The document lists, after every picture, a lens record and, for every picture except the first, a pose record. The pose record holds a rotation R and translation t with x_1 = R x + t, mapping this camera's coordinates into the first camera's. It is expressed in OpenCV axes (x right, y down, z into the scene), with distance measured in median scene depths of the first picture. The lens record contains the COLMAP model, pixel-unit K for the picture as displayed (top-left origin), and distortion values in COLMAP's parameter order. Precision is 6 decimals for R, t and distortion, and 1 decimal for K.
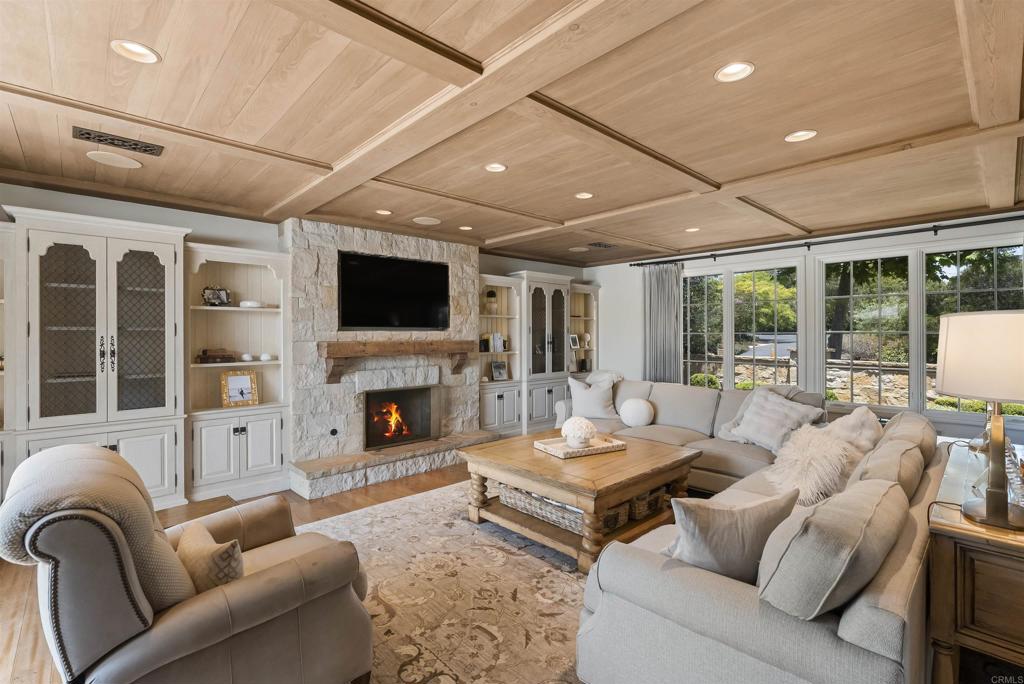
lens RADIAL K [[467.8, 0, 512.8], [0, 467.8, 331.6], [0, 0, 1]] dist [-0.001571, -0.000295]
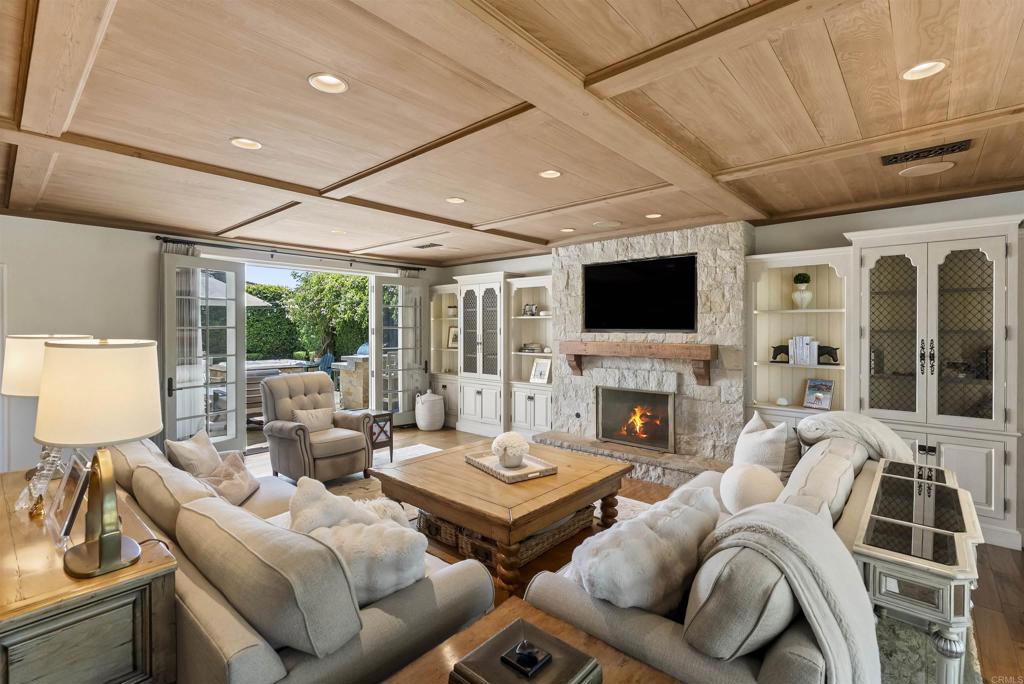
lens RADIAL K [[467.8, 0, 512.8], [0, 467.8, 331.6], [0, 0, 1]] dist [-0.001571, -0.000295]
pose [[0.100326, 0.001090, -0.994954, 0.716889], [-0.003091, 0.999995, 0.000783, -0.003459], [0.994950, 0.002997, 0.100329, 0.628519]]
